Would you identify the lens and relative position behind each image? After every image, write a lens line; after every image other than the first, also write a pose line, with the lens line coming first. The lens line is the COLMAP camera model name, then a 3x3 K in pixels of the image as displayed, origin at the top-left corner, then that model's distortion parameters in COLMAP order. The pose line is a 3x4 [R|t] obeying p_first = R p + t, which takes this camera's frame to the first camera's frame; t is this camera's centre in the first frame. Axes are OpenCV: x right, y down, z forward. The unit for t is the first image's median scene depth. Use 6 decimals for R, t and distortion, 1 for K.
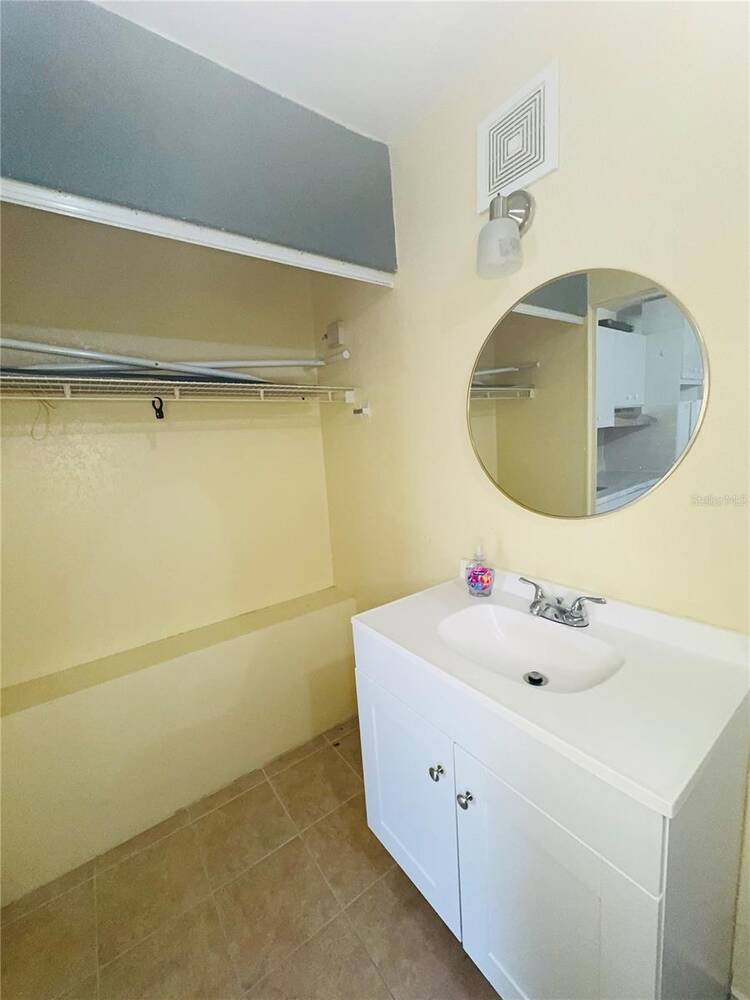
lens RADIAL K [[398.9, 0, 371.7], [0, 398.9, 501.5], [0, 0, 1]] dist [-0.003124, -0.000099]
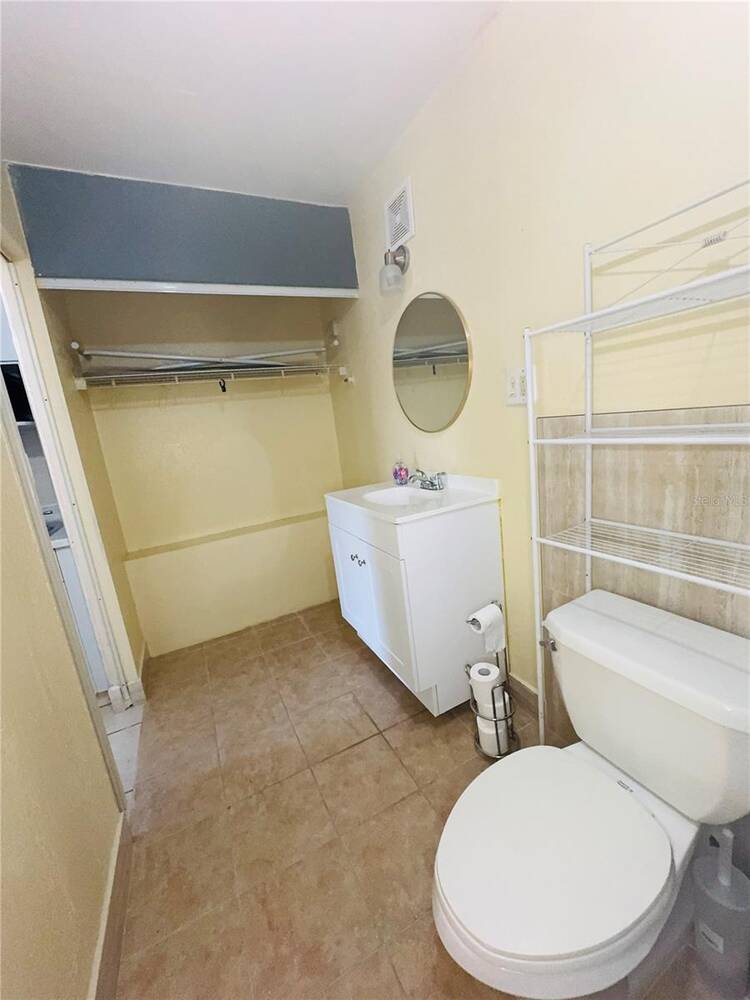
lens RADIAL K [[399.4, 0, 375.0], [0, 399.4, 500.0], [0, 0, 1]] dist [-0.000196, 0.000120]
pose [[0.984564, -0.018926, -0.173999, 0.416127], [0.029483, 0.997864, 0.058291, 0.181786], [0.172524, -0.062522, 0.983019, -0.636533]]
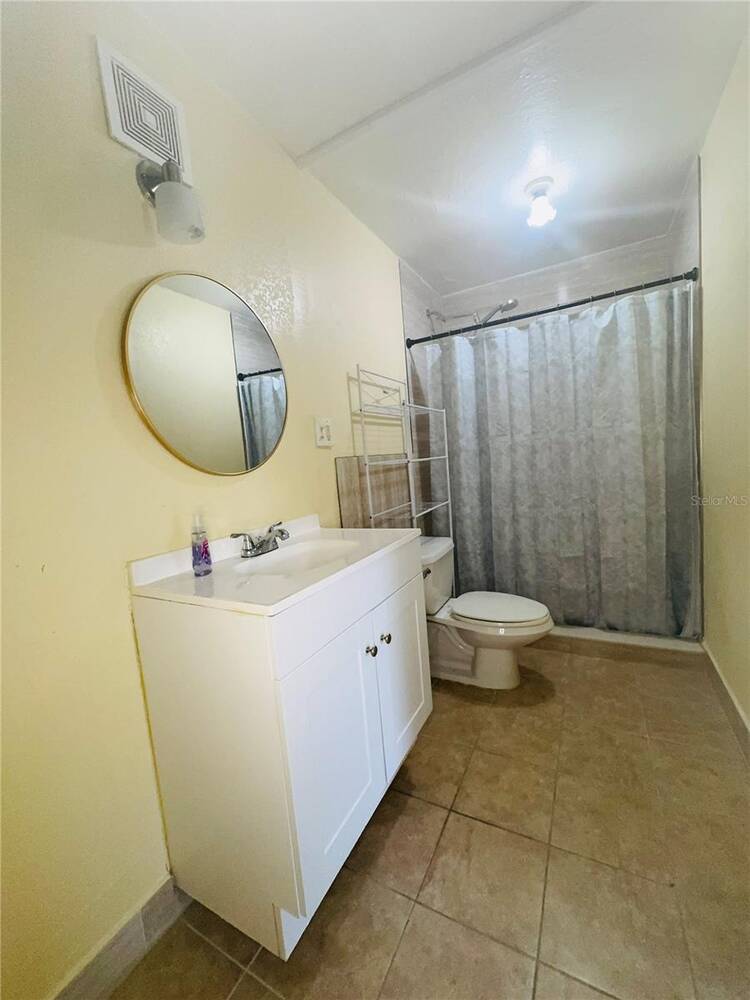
lens RADIAL K [[398.4, 0, 375.0], [0, 398.4, 500.0], [0, 0, 1]] dist [-0.000154, -0.000218]
pose [[-0.423714, 0.004717, 0.905784, -0.631197], [0.249655, 0.961862, 0.111776, 0.066892], [-0.870712, 0.273494, -0.408732, 0.908329]]
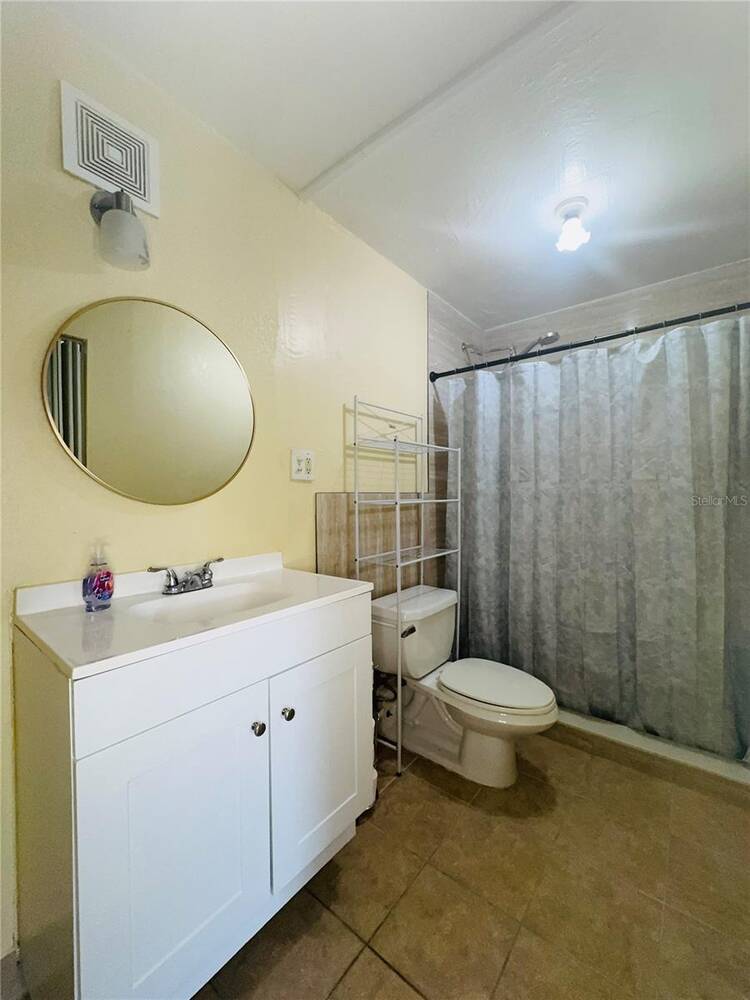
lens RADIAL K [[399.4, 0, 375.0], [0, 399.4, 500.0], [0, 0, 1]] dist [-0.000196, 0.000120]
pose [[-0.257144, 0.047243, 0.965218, -0.618599], [0.173526, 0.984827, -0.001974, 0.104258], [-0.950666, 0.166982, -0.261440, 0.590964]]
